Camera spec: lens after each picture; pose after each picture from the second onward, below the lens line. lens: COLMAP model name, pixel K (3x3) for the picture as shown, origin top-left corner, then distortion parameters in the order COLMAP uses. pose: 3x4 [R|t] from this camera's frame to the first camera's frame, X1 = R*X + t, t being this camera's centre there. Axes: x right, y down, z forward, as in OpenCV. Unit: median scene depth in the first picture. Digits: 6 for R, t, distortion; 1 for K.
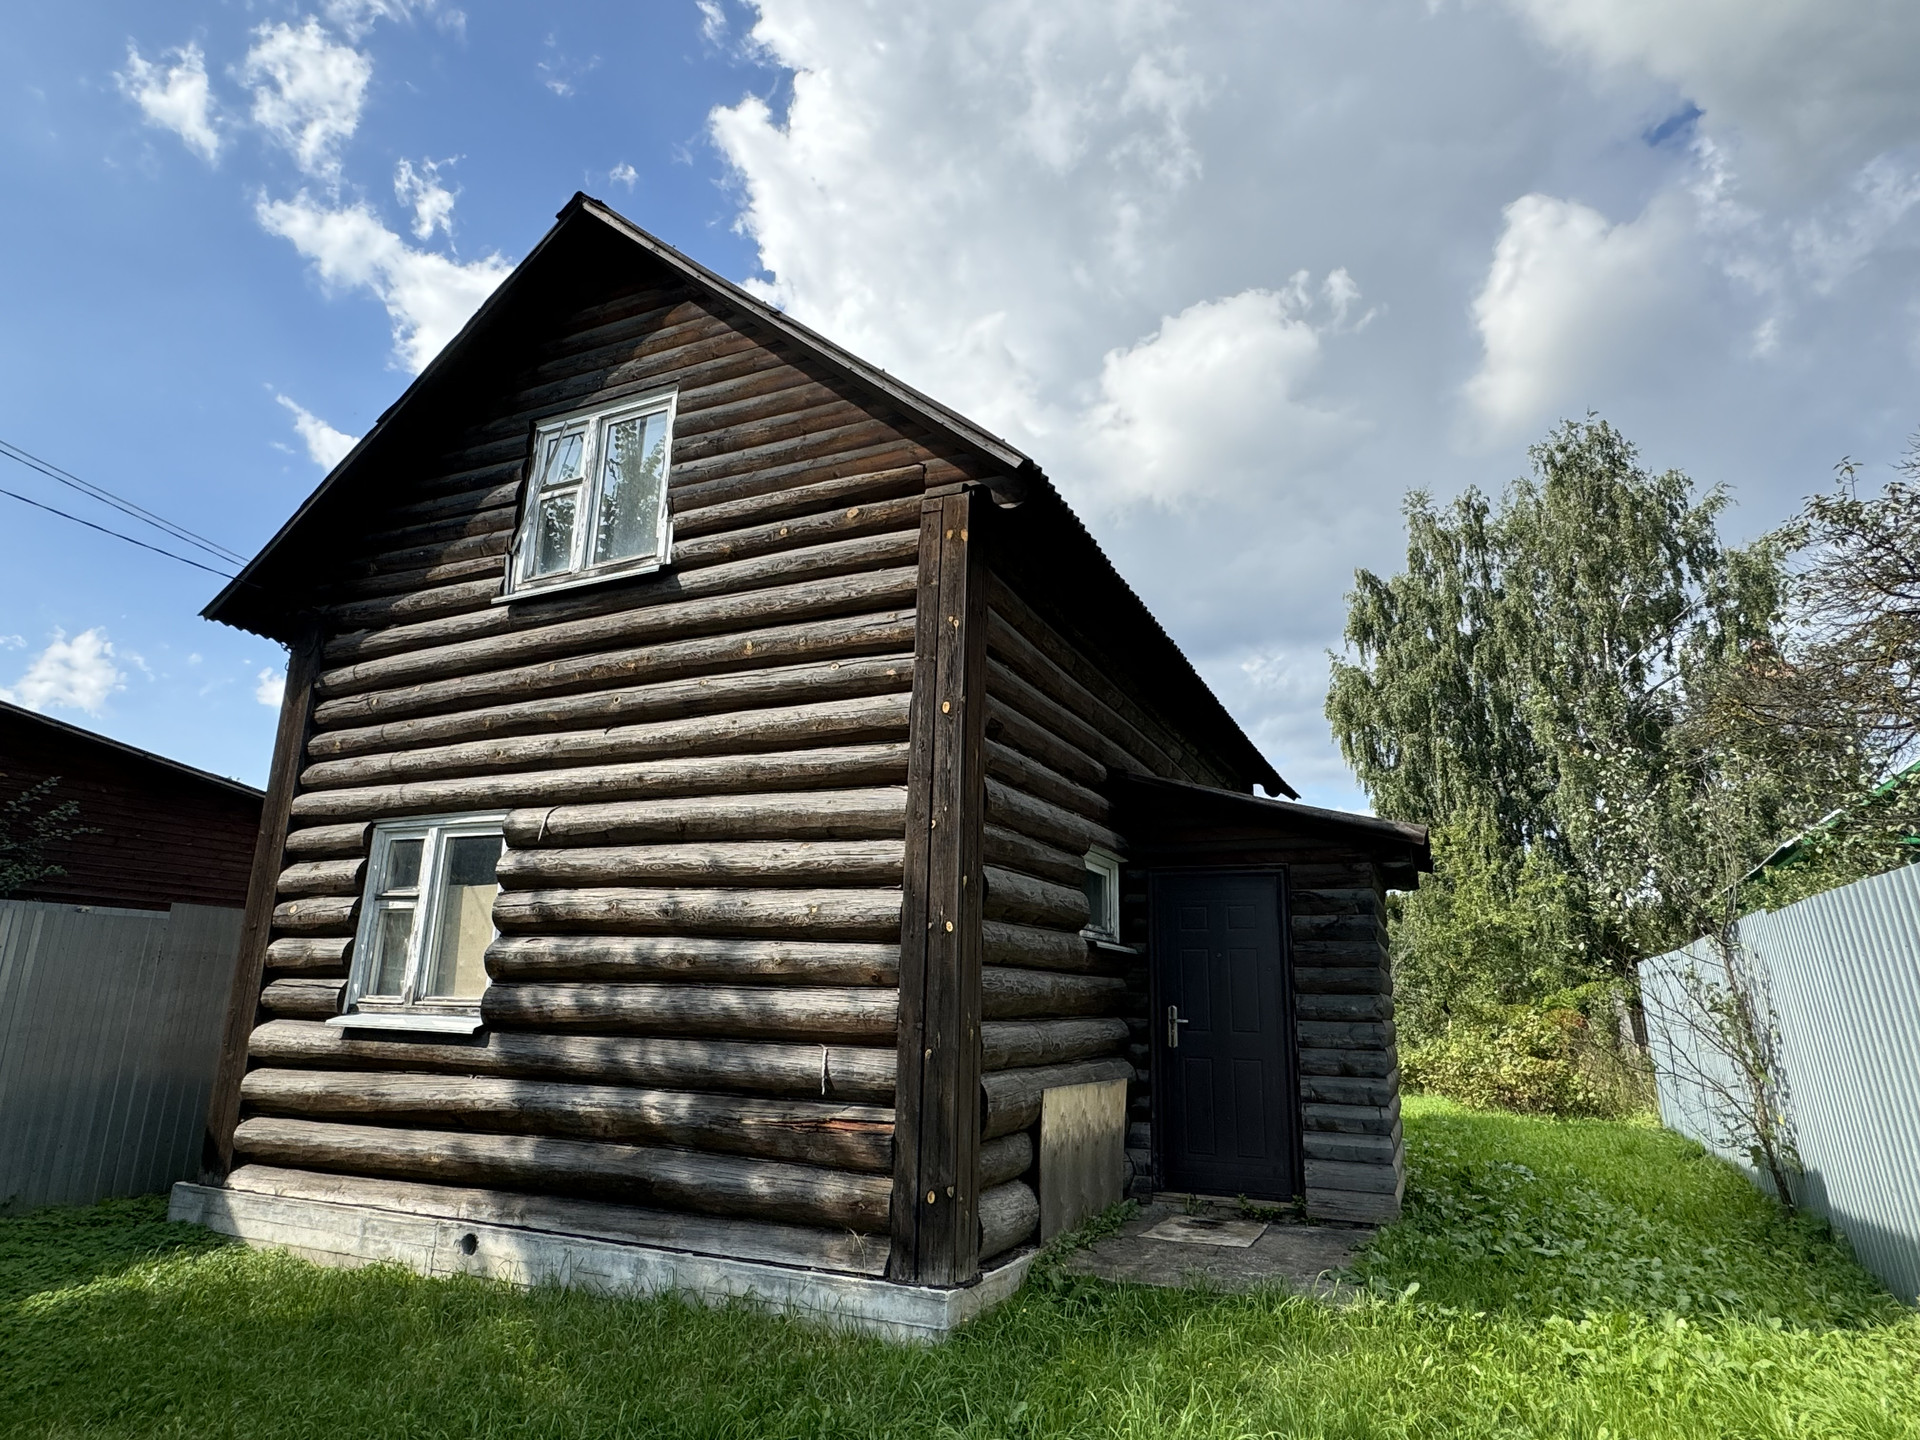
lens RADIAL K [[1102.4, 0, 951.5], [0, 1102.4, 722.2], [0, 0, 1]] dist [-0.001396, 0.001746]
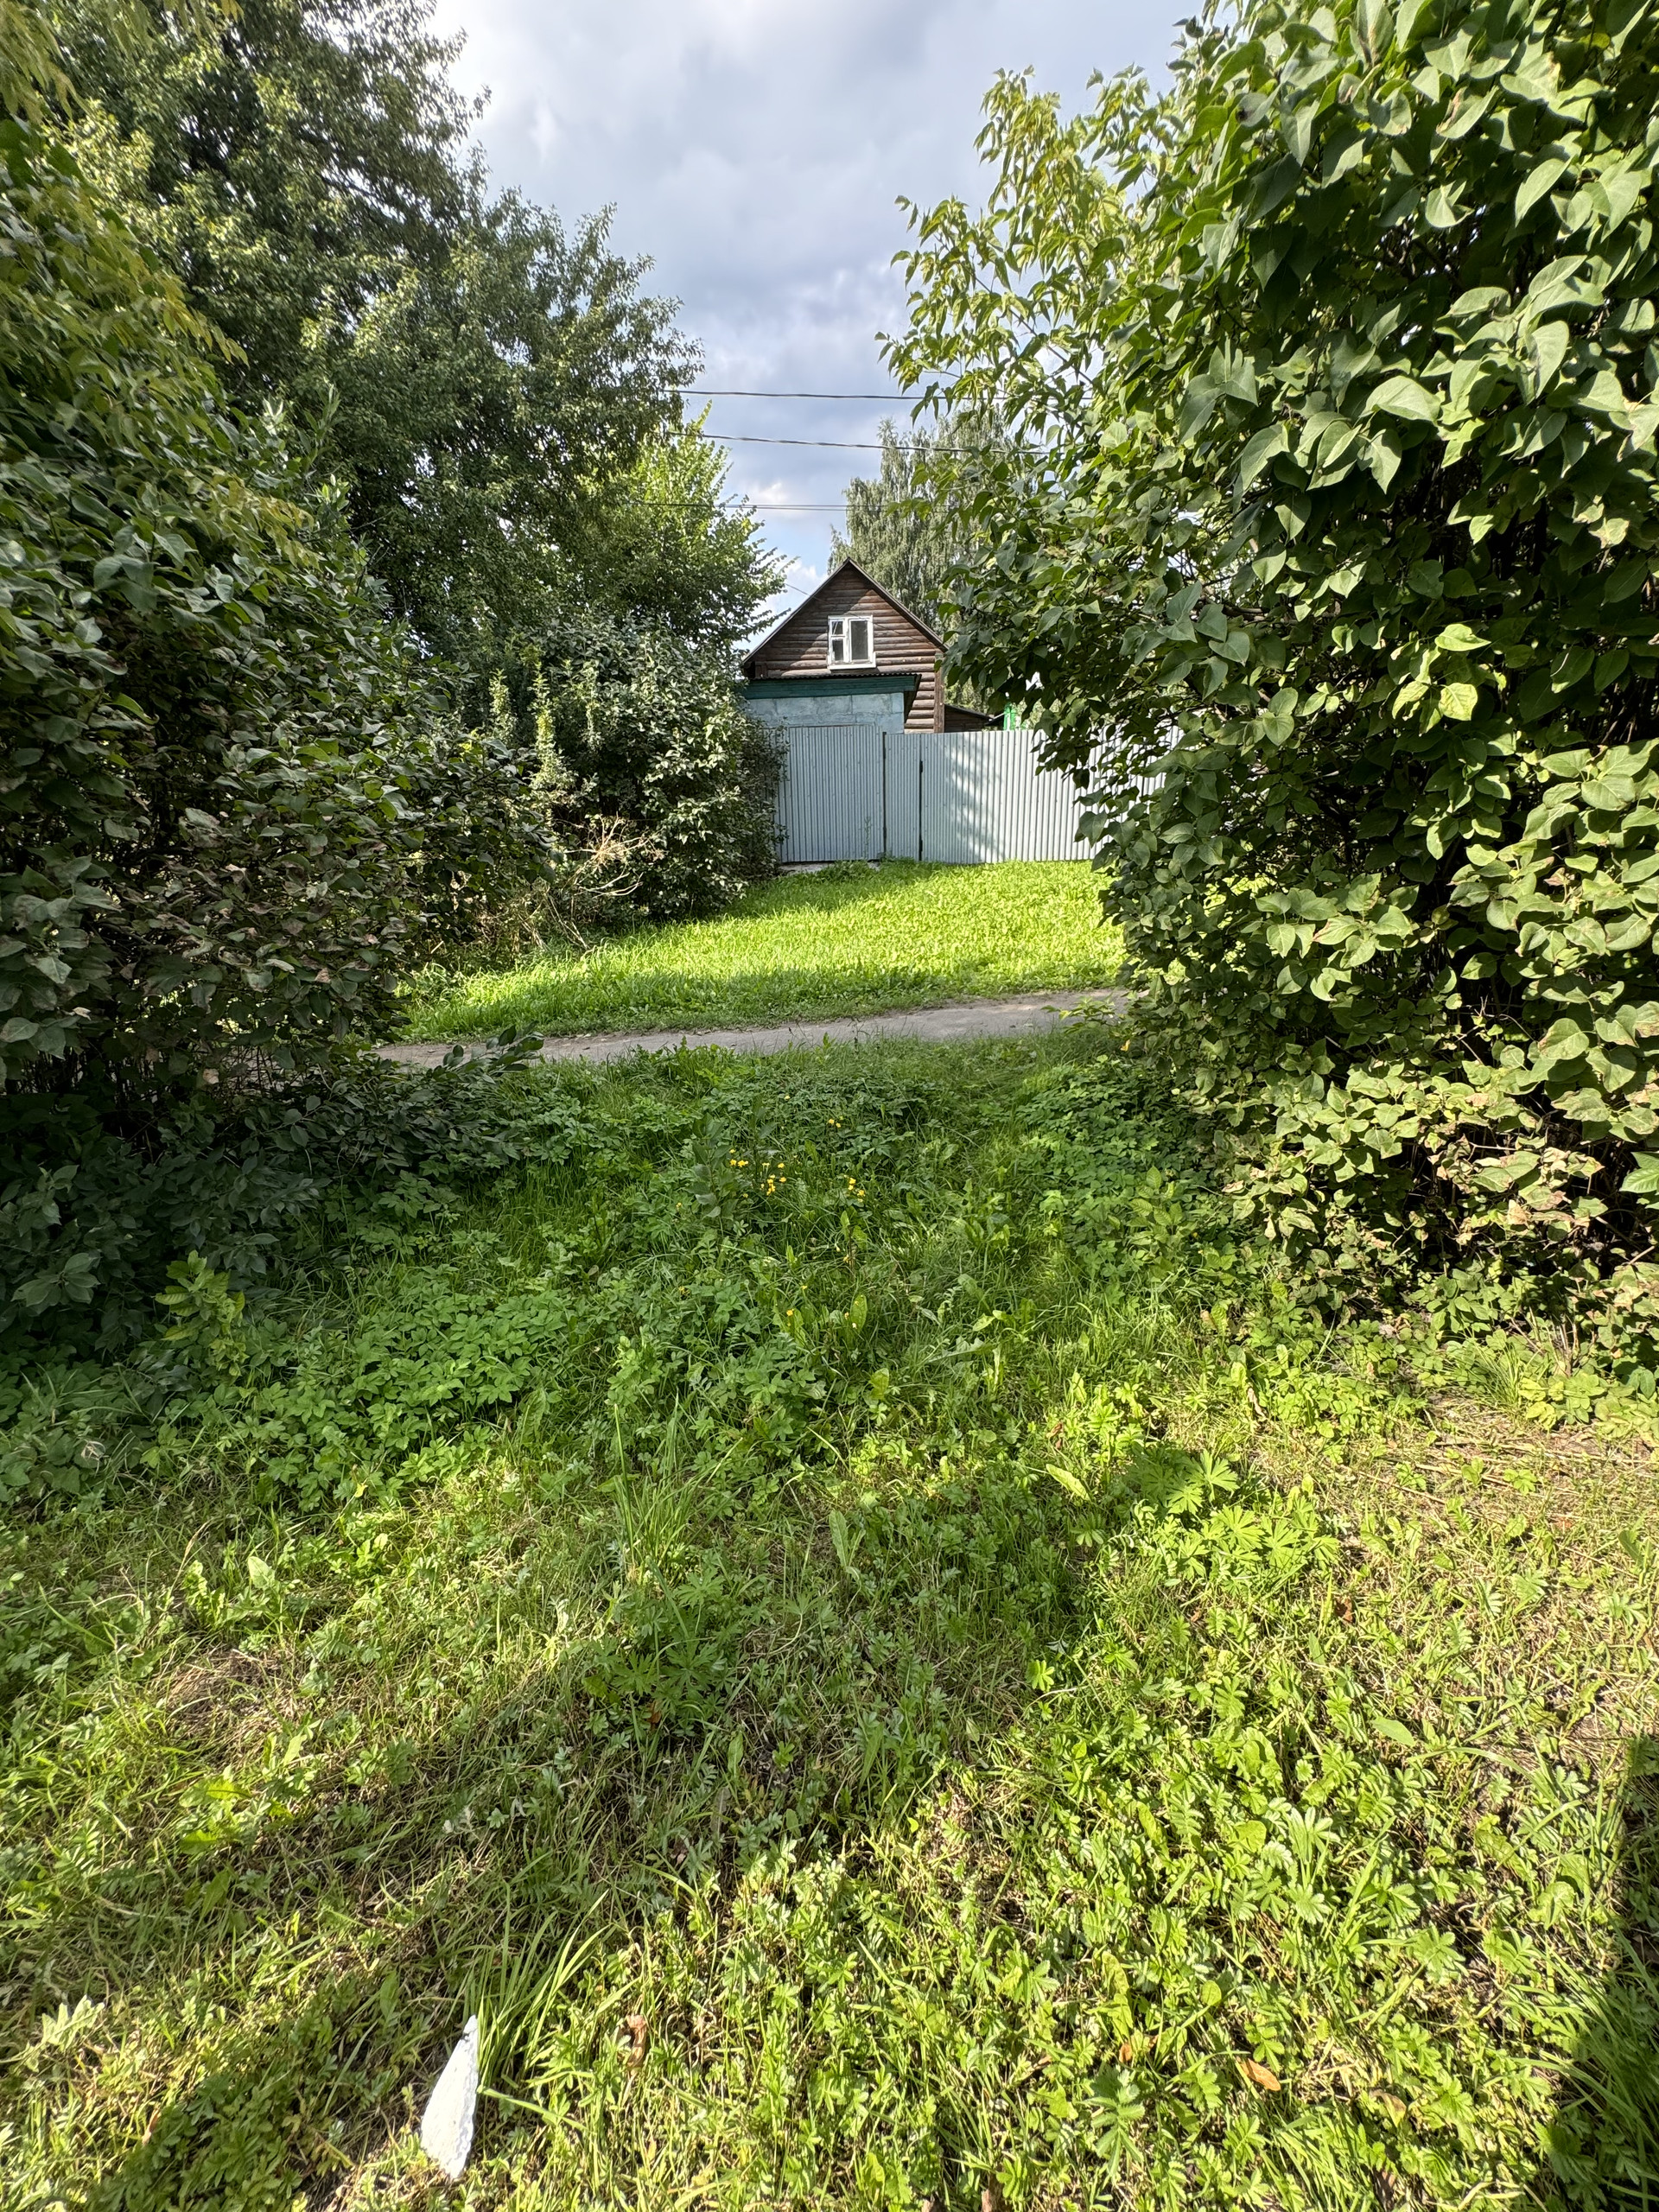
lens RADIAL K [[888.0, 0, 829.5], [0, 888.0, 1106.0], [0, 0, 1]] dist [-0.001544, 0.000254]
pose [[0.891187, -0.212528, 0.400772, -2.222741], [-0.067358, 0.811676, 0.580210, -0.754884], [-0.448608, -0.544071, 0.709040, -2.497584]]
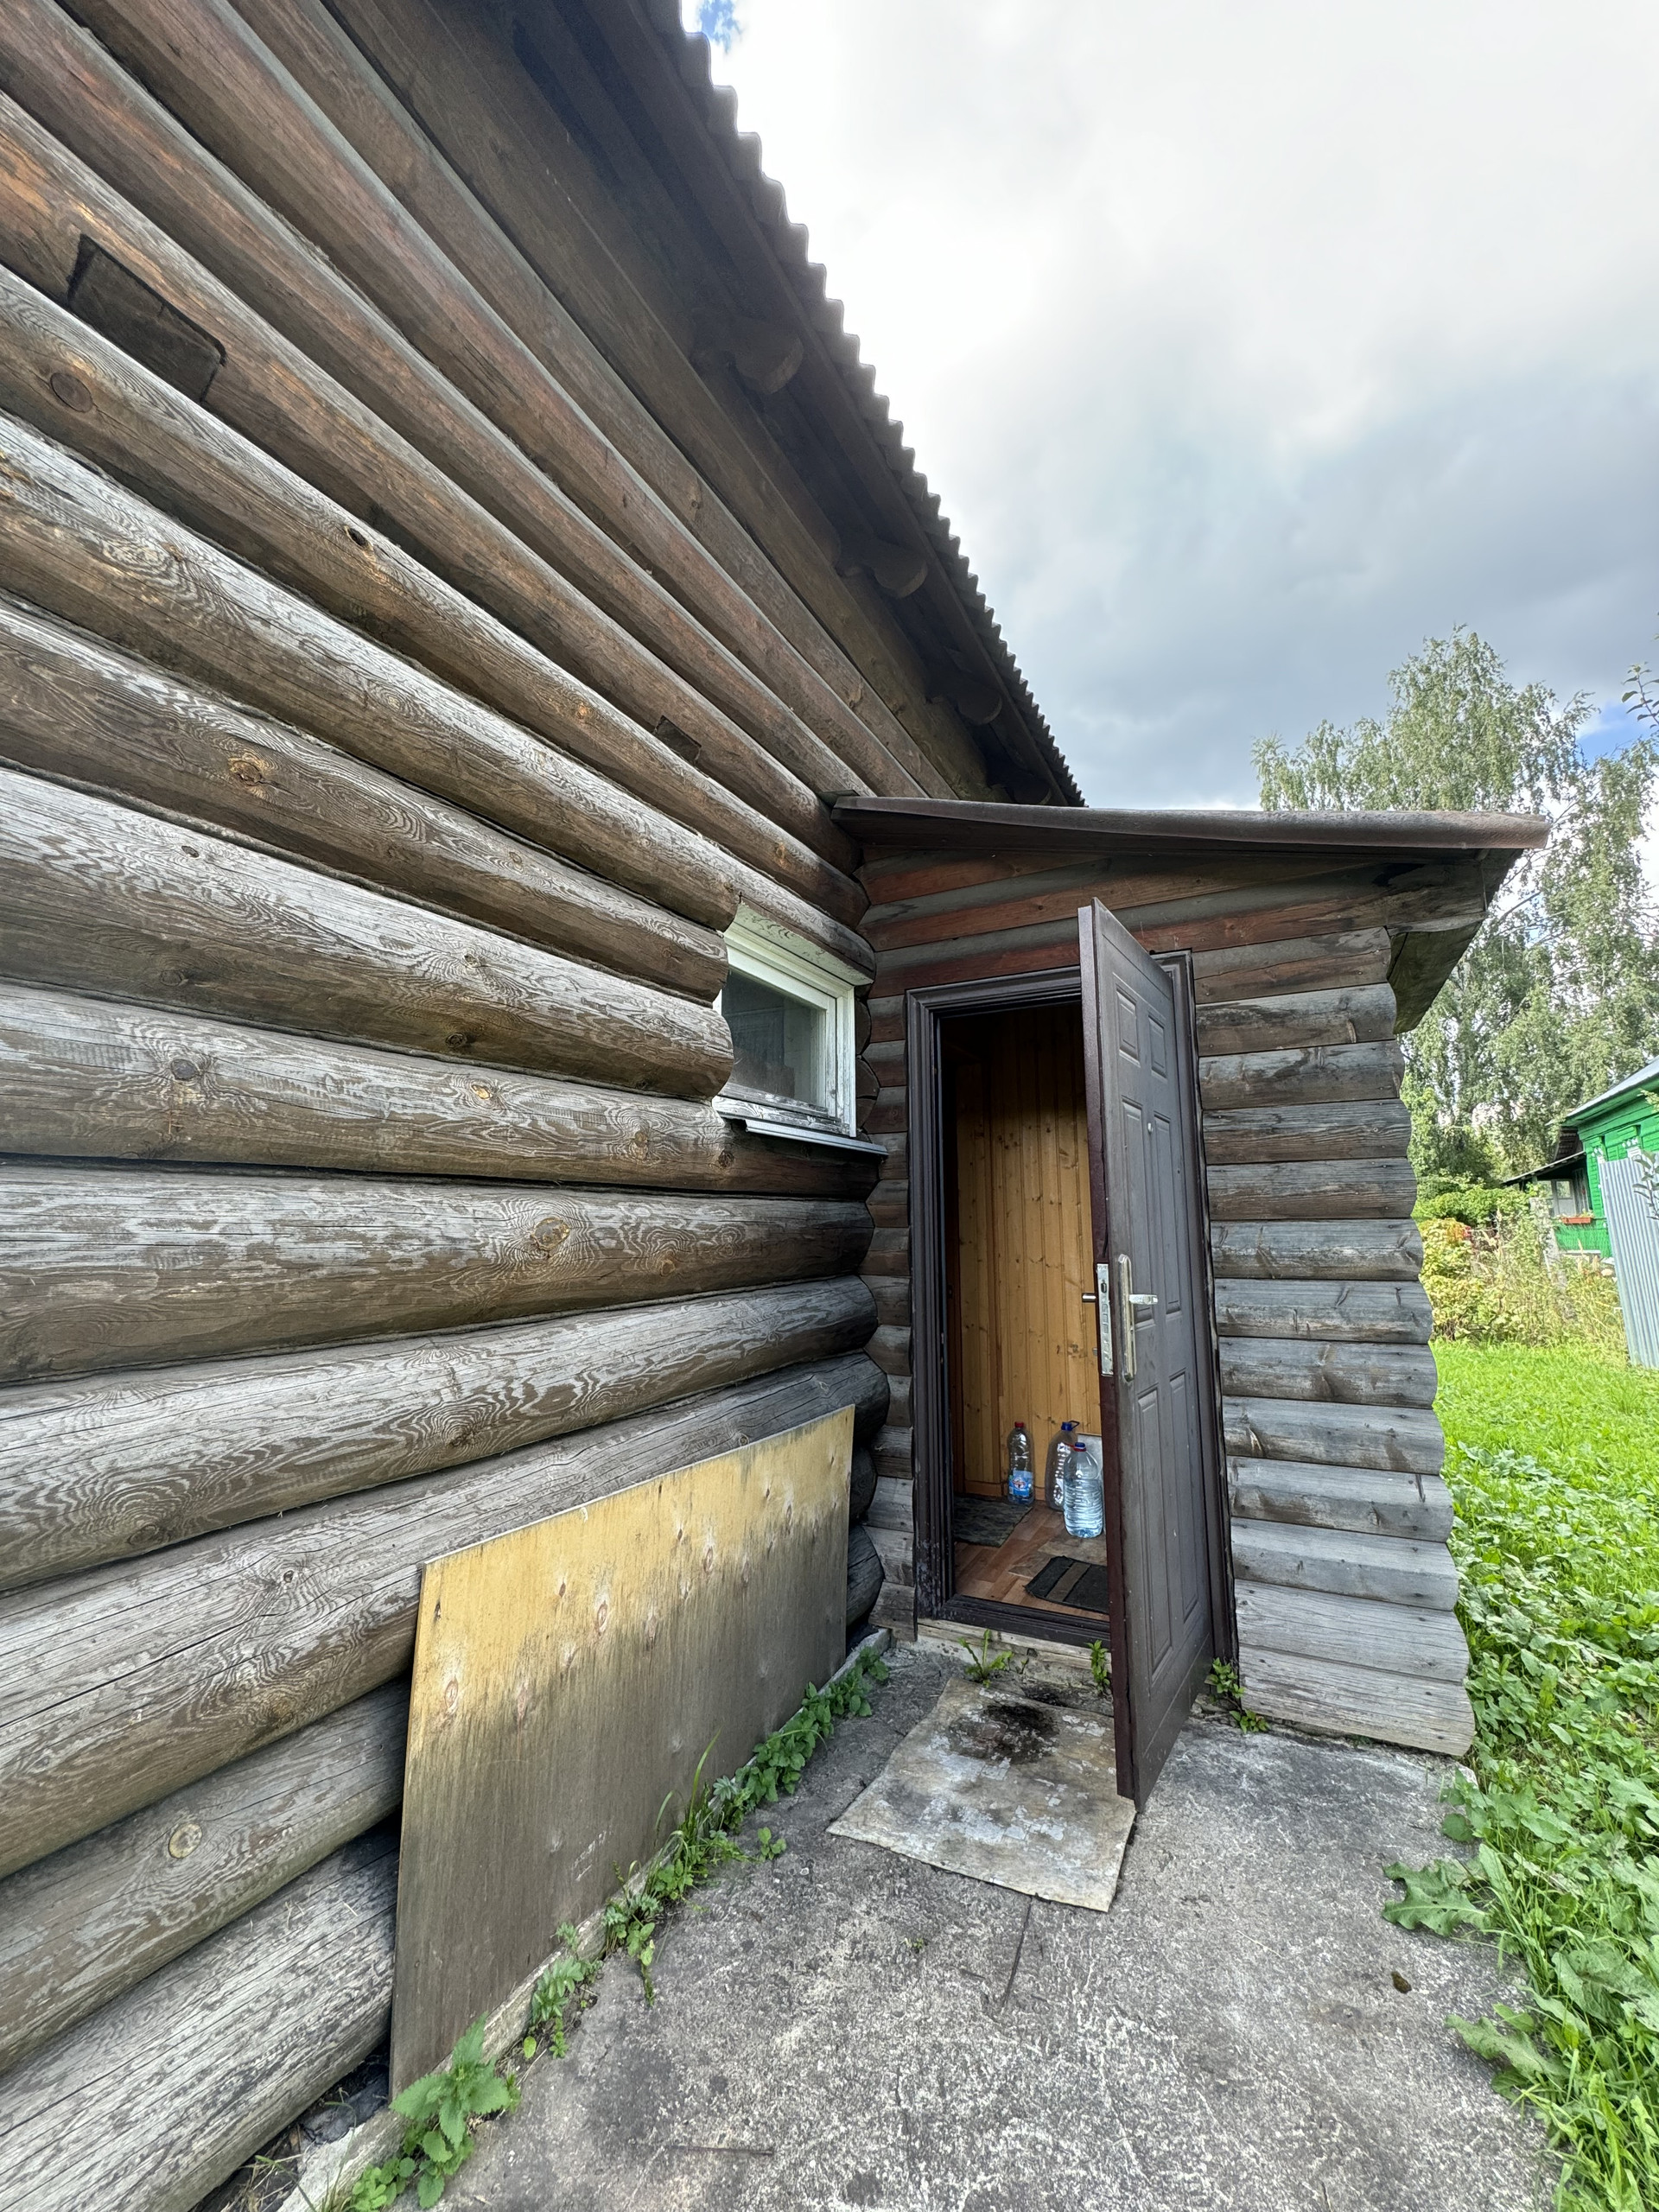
lens RADIAL K [[888.0, 0, 829.5], [0, 888.0, 1106.0], [0, 0, 1]] dist [-0.001544, 0.000254]
pose [[0.998083, -0.040319, -0.046956, 0.177420], [0.045248, 0.992997, 0.109127, 0.154373], [0.042228, -0.111043, 0.992918, 0.647055]]
